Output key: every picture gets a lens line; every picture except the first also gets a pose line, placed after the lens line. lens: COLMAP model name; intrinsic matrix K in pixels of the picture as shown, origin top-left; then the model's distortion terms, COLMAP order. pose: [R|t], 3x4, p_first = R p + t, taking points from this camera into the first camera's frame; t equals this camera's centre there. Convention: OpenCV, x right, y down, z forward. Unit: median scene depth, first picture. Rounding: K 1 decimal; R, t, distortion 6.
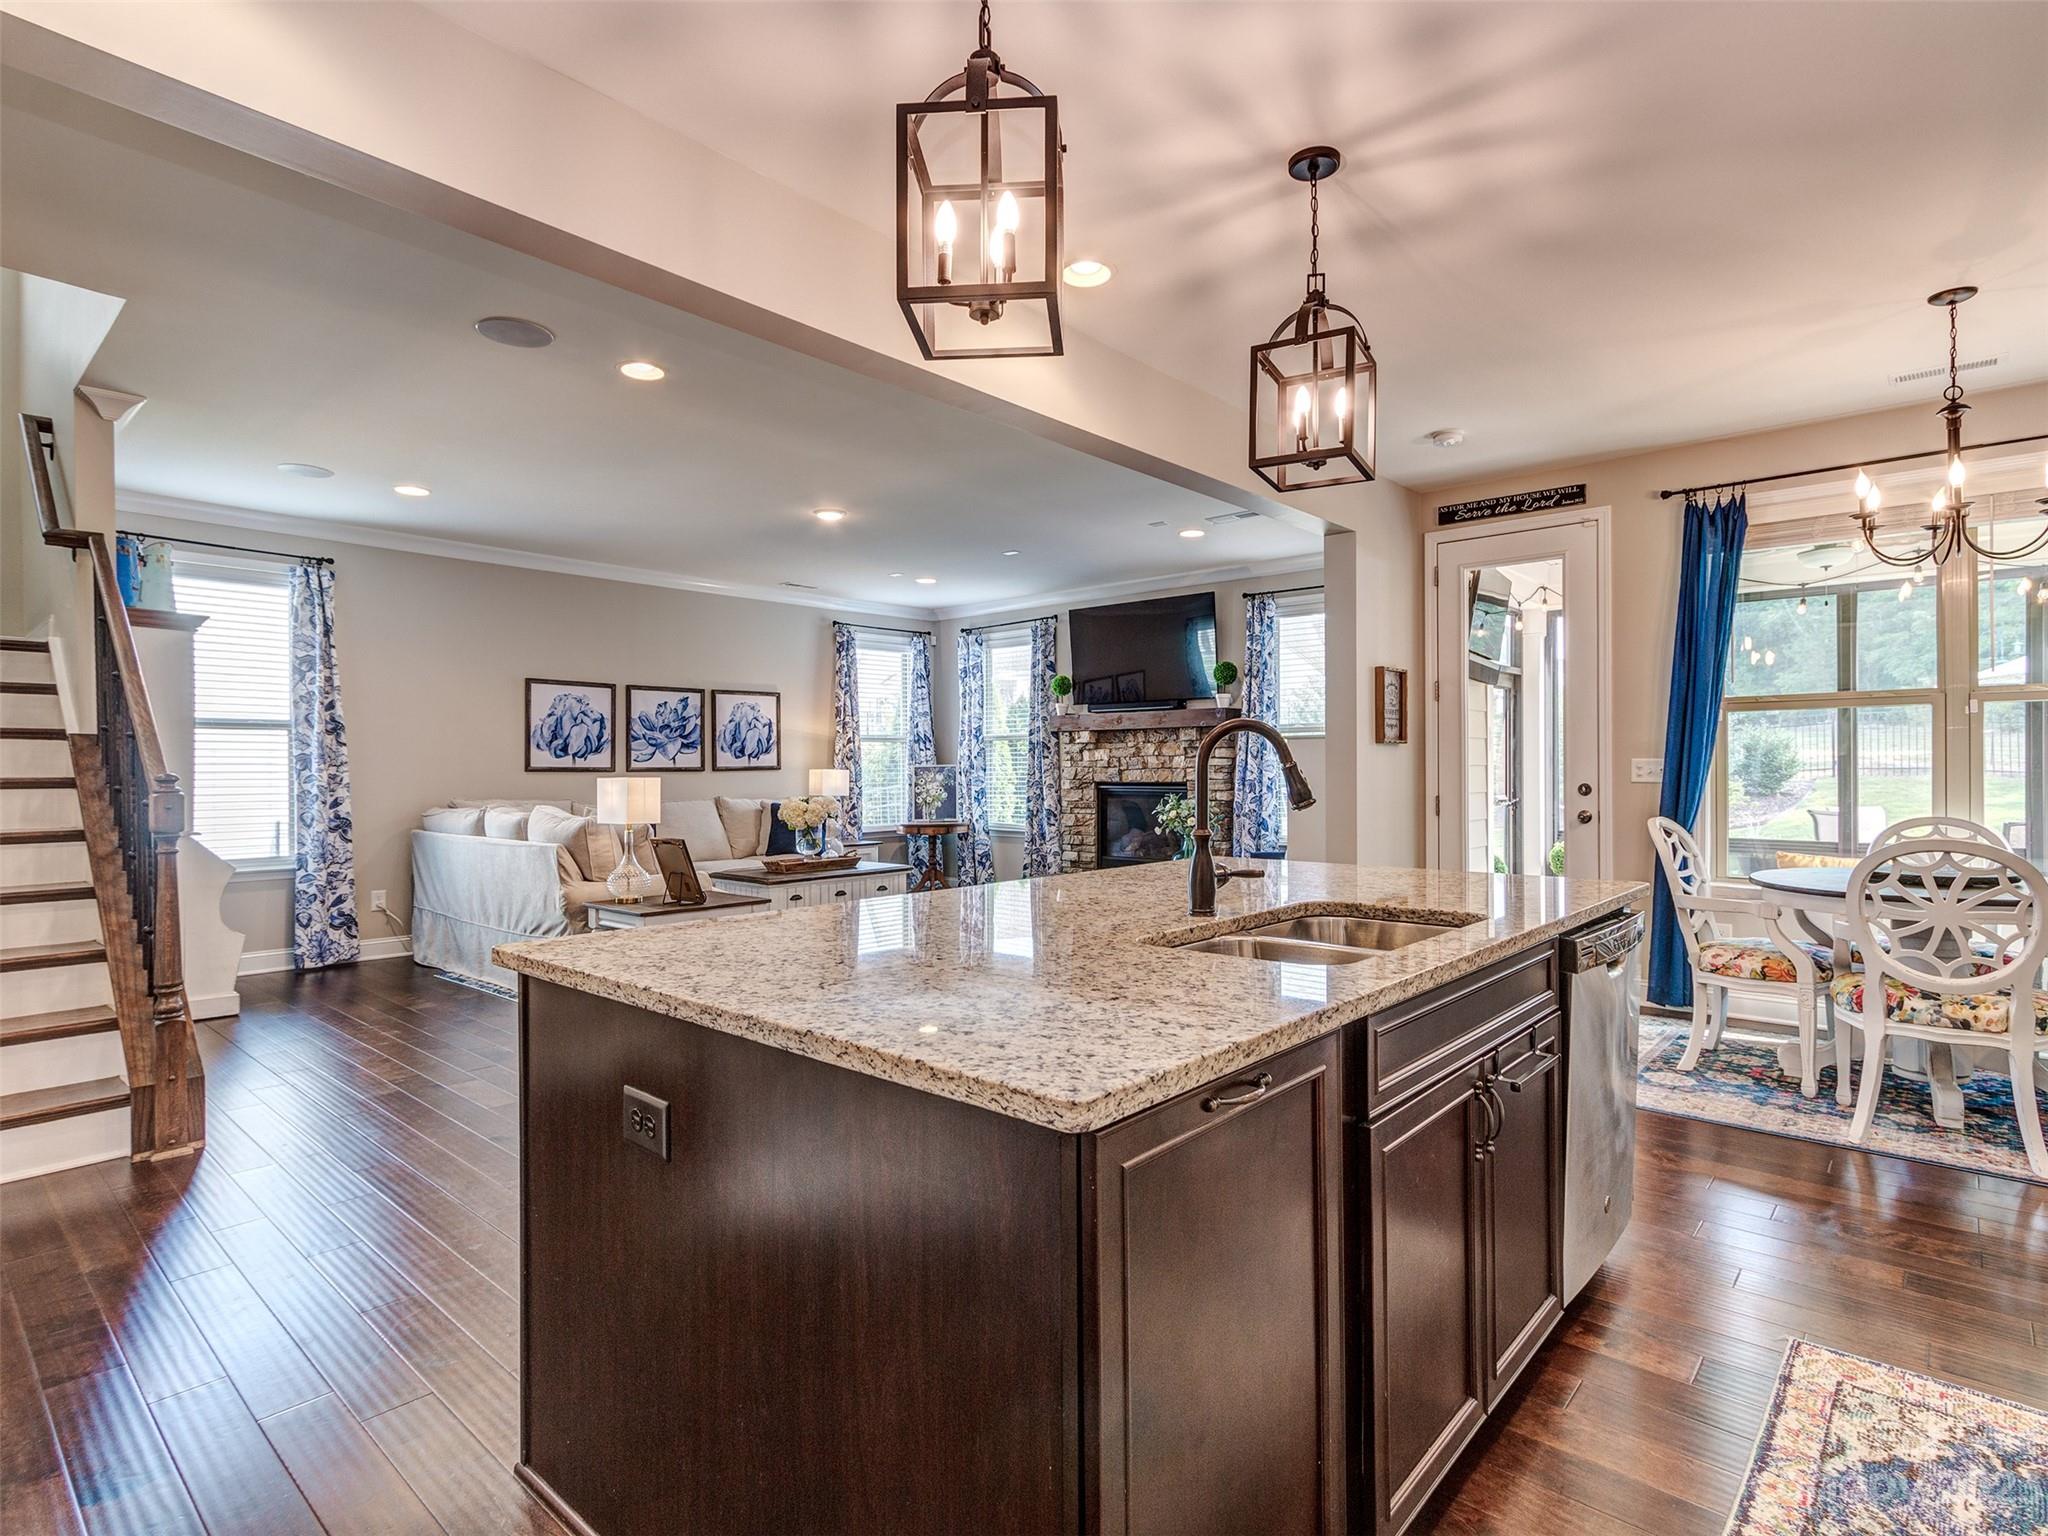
lens RADIAL K [[1050.2, 0, 1039.8], [0, 1050.2, 762.1], [0, 0, 1]] dist [0.007773, -0.002840]
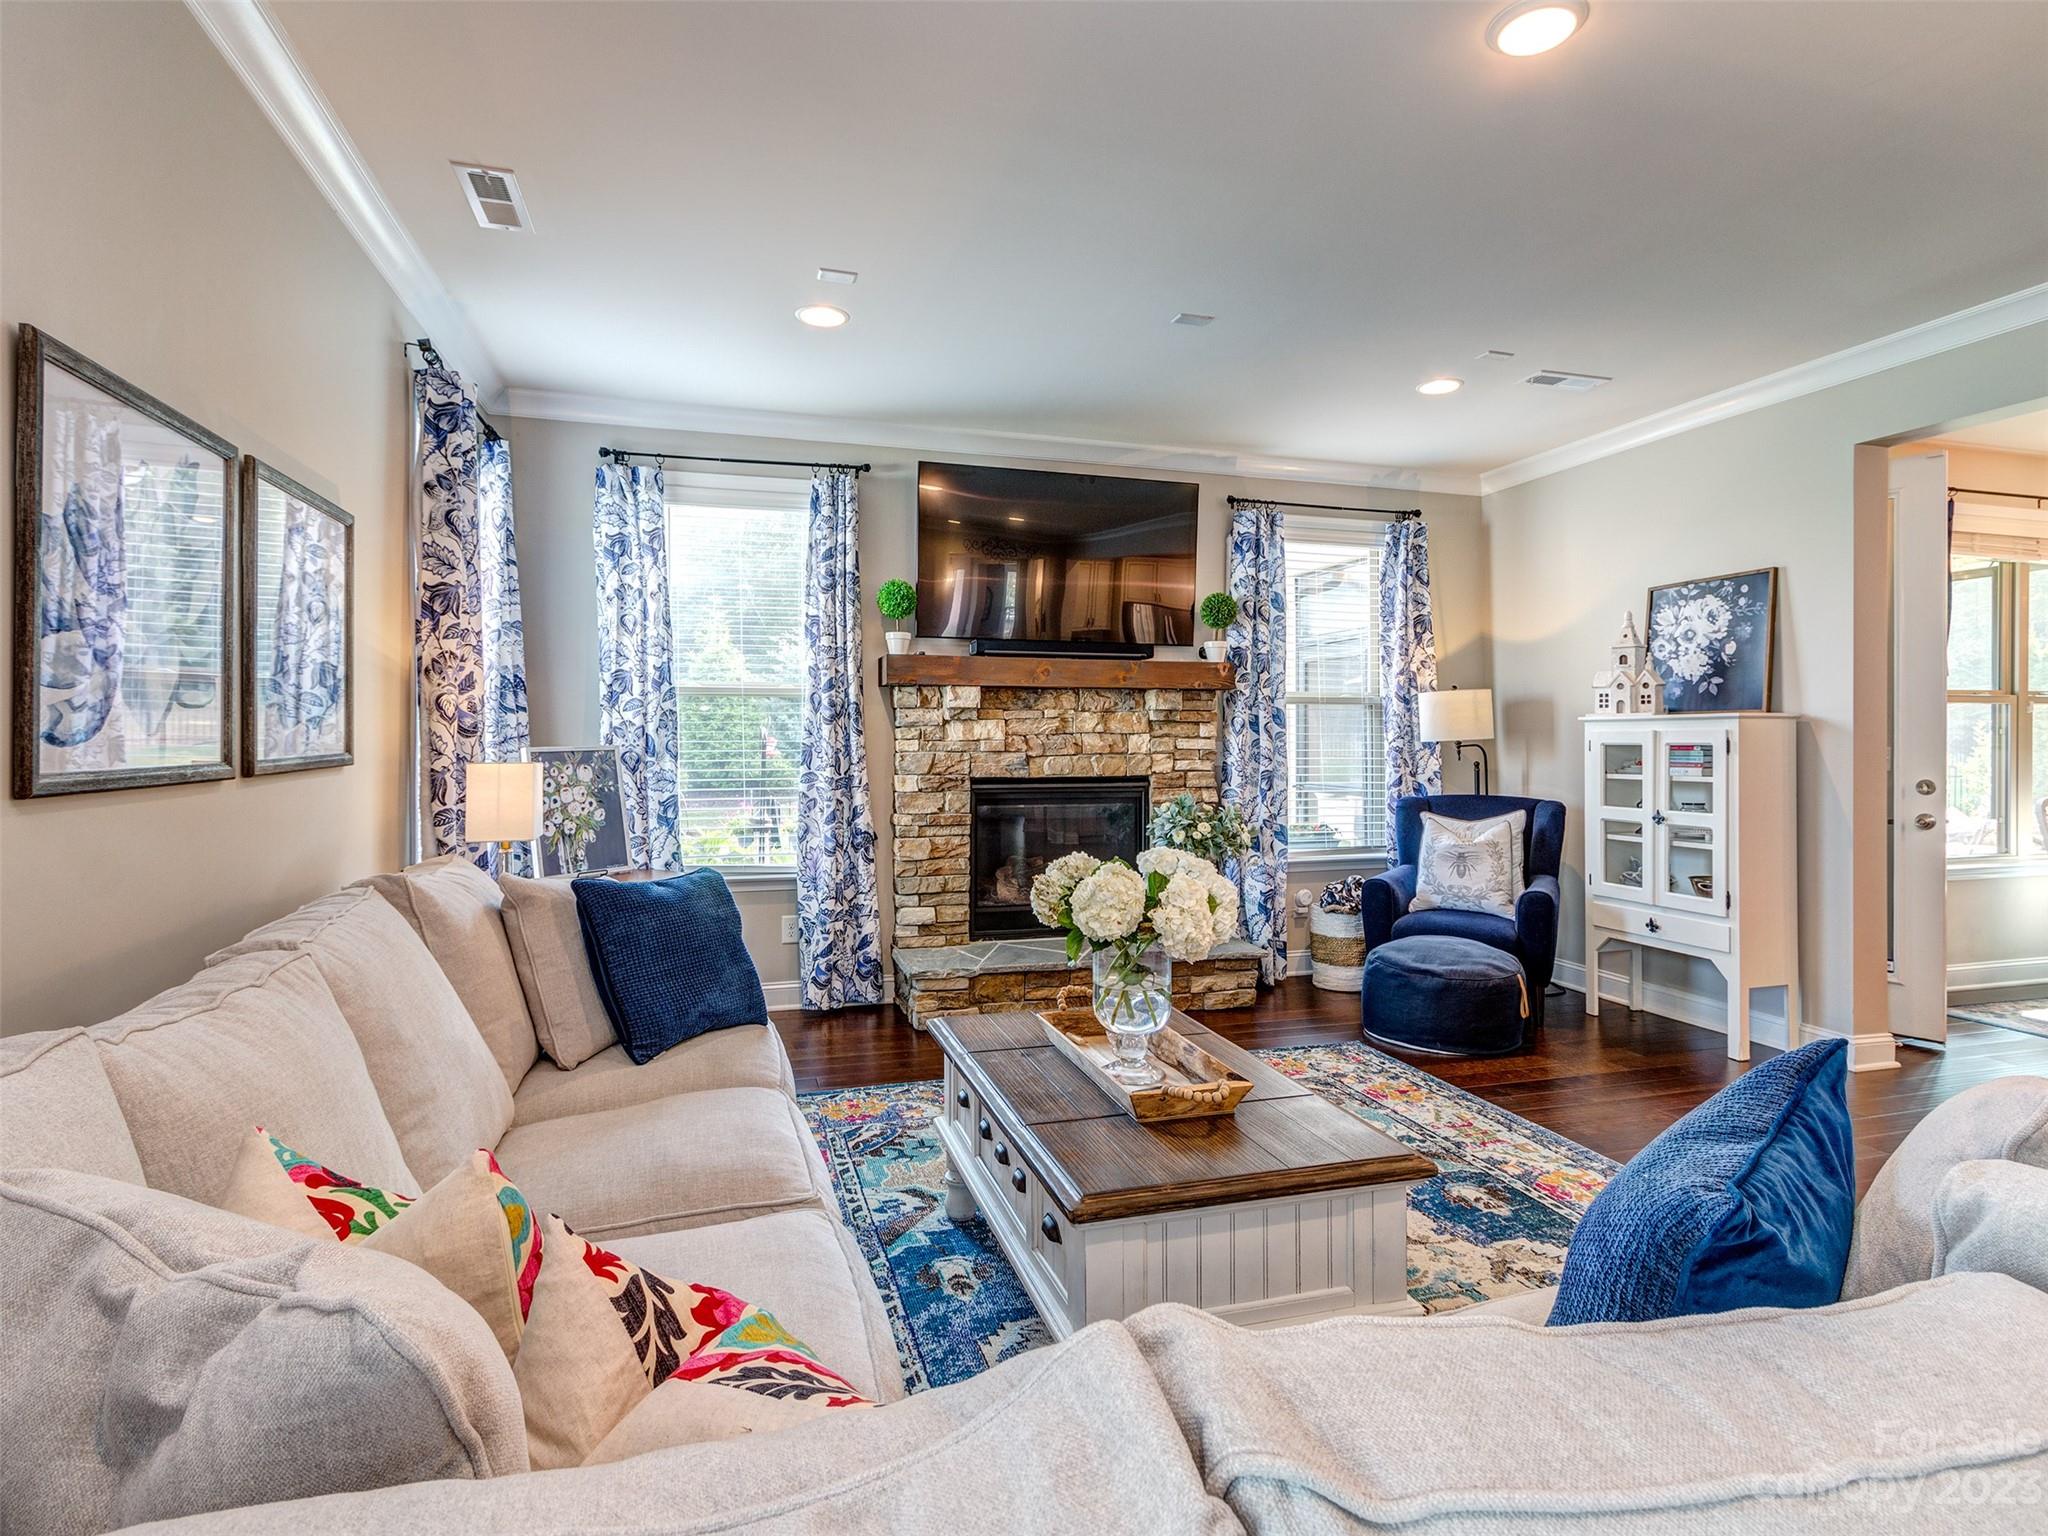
lens RADIAL K [[1050.2, 0, 1028.3], [0, 1050.2, 736.5], [0, 0, 1]] dist [0.007773, -0.002840]
pose [[0.541364, 0.010028, 0.840729, -0.403677], [-0.006677, 0.999949, -0.007628, 0.000862], [-0.840762, -0.001484, 0.541403, 0.673567]]
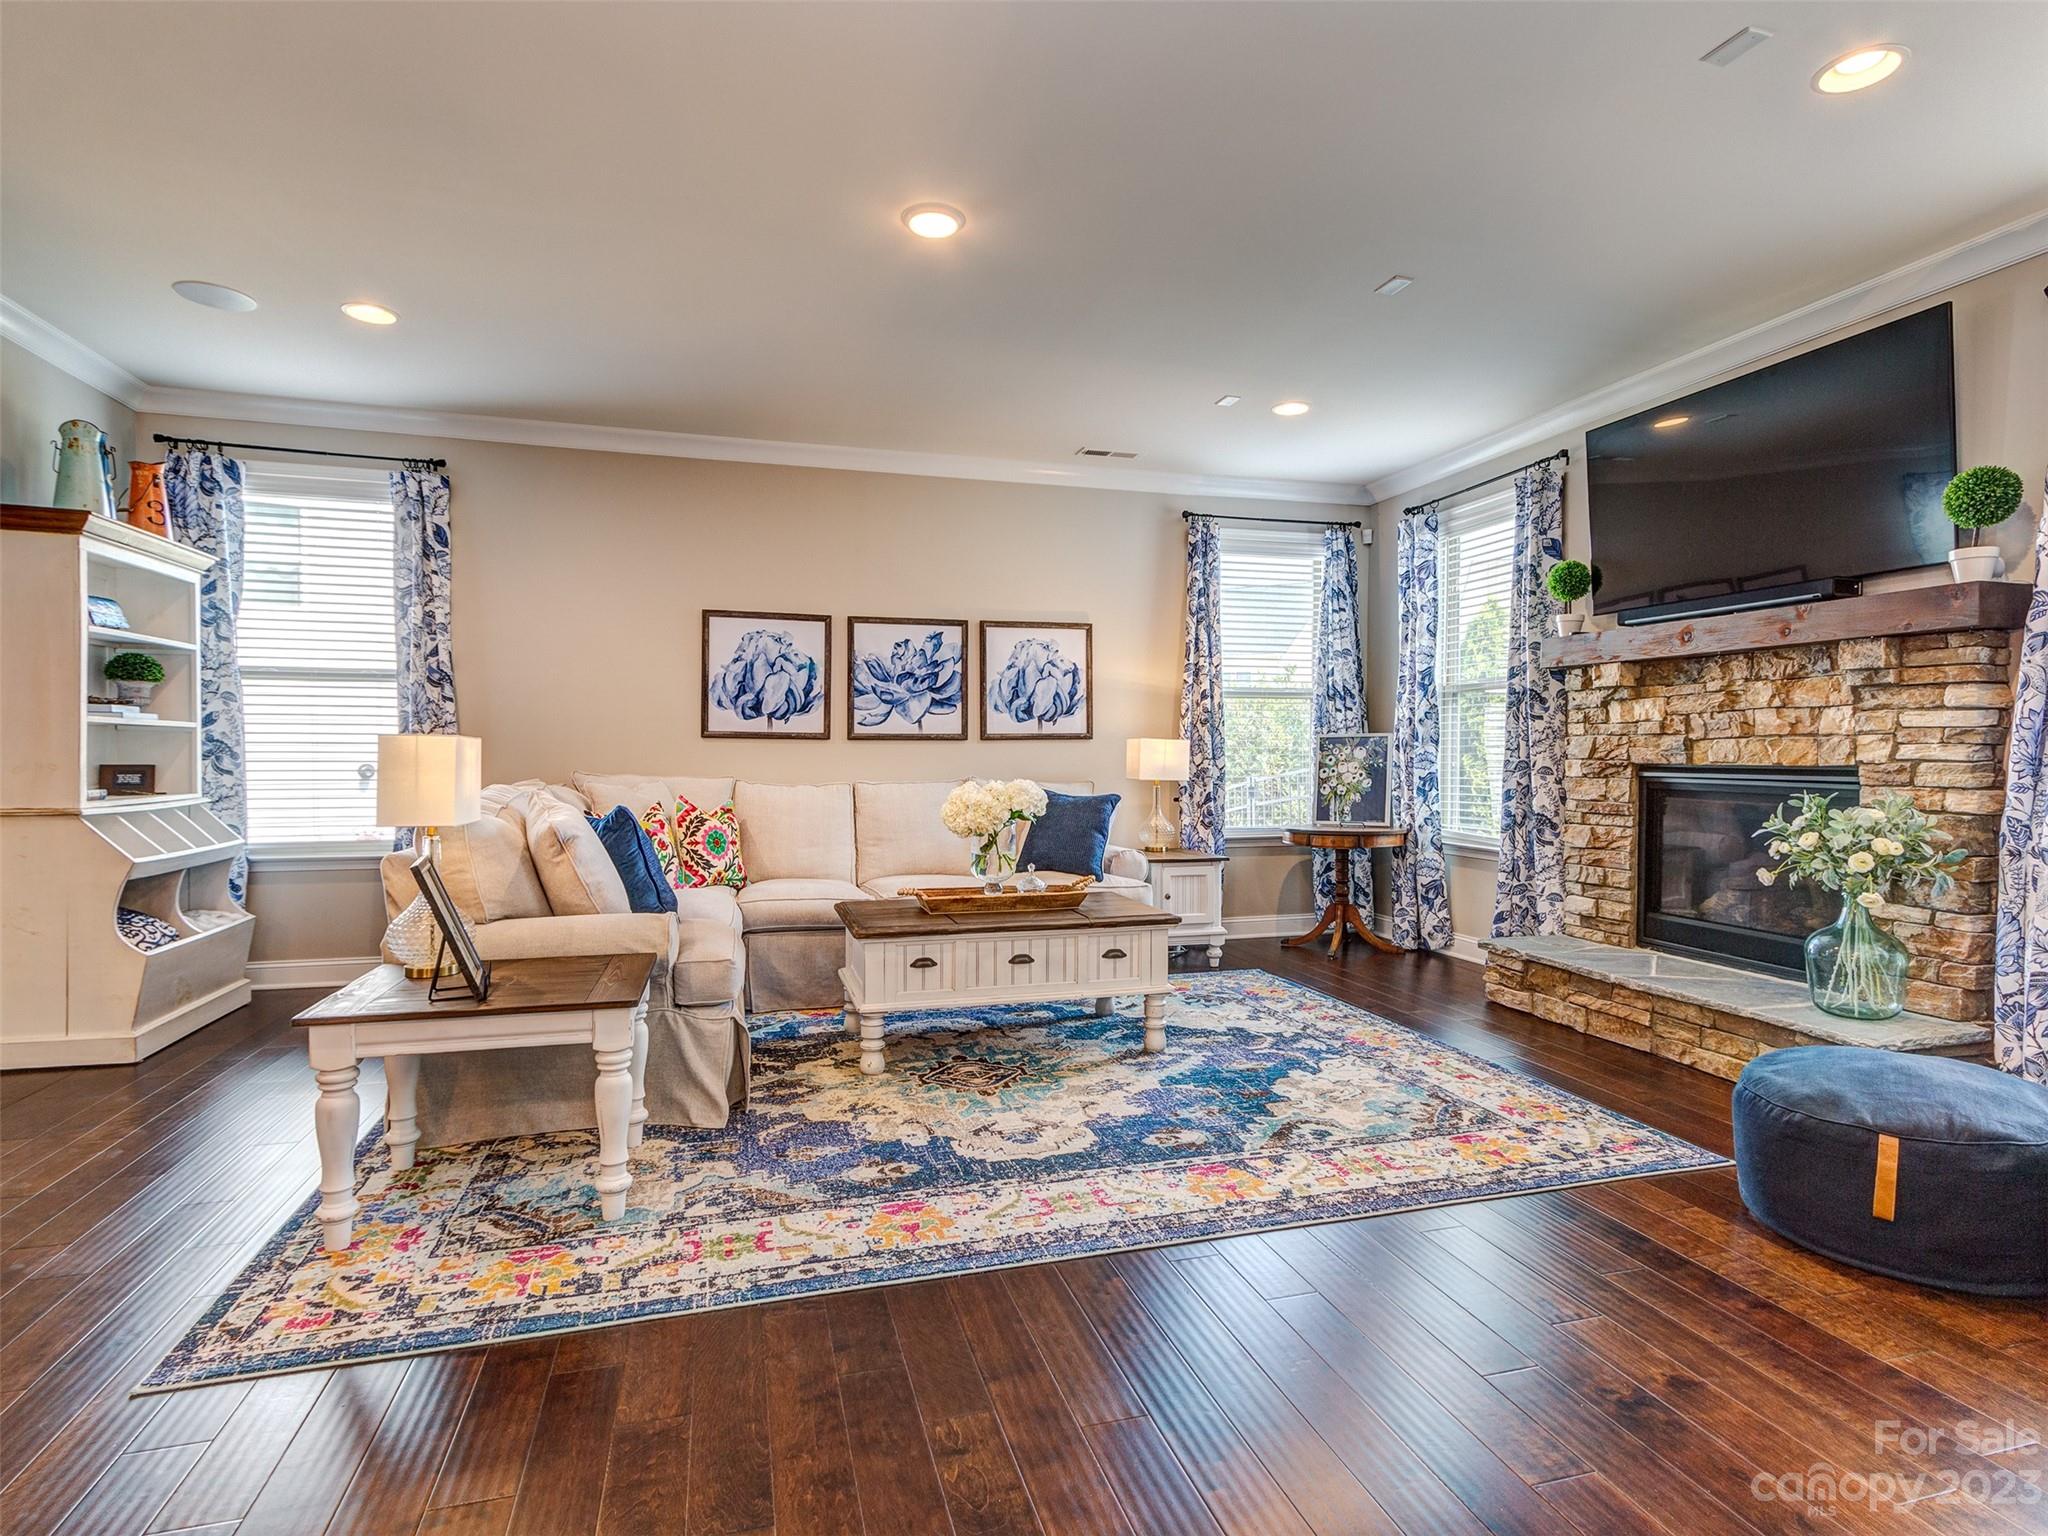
lens RADIAL K [[1050.2, 0, 1028.1], [0, 1050.2, 768.8], [0, 0, 1]] dist [0.007773, -0.002840]
pose [[0.840760, 0.016477, -0.541157, 0.081831], [-0.003436, 0.999679, 0.025099, 0.009515], [0.541397, -0.019243, 0.840547, 0.420968]]
